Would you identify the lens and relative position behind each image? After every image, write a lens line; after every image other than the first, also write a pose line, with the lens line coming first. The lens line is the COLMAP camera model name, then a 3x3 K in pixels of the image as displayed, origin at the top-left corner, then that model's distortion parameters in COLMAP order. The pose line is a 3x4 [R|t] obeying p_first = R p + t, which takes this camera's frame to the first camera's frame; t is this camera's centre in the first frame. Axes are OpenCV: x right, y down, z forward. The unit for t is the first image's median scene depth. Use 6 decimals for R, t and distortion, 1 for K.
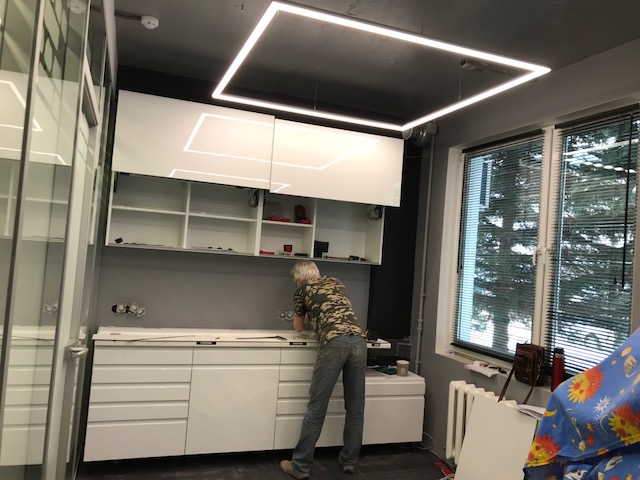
lens RADIAL K [[521.6, 0, 318.4], [0, 521.6, 229.4], [0, 0, 1]] dist [0.010088, -0.009920]
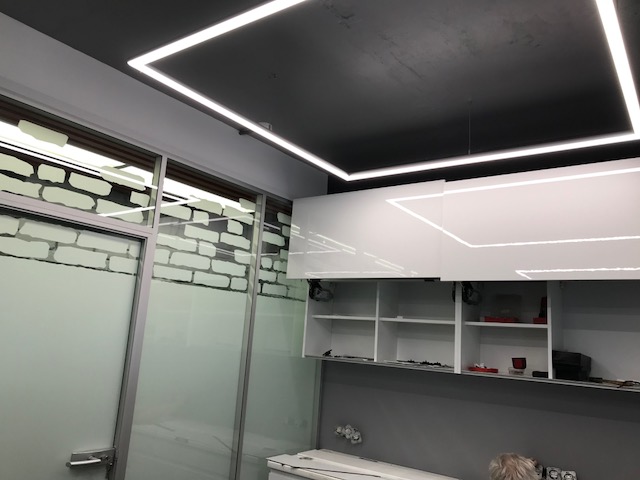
lens RADIAL K [[521.6, 0, 318.4], [0, 521.6, 229.4], [0, 0, 1]] dist [0.010088, -0.009920]
pose [[0.558881, -0.202173, -0.804225, 0.382252], [0.014677, 0.972084, -0.234172, 0.023928], [0.829118, 0.119070, 0.546247, 0.432243]]
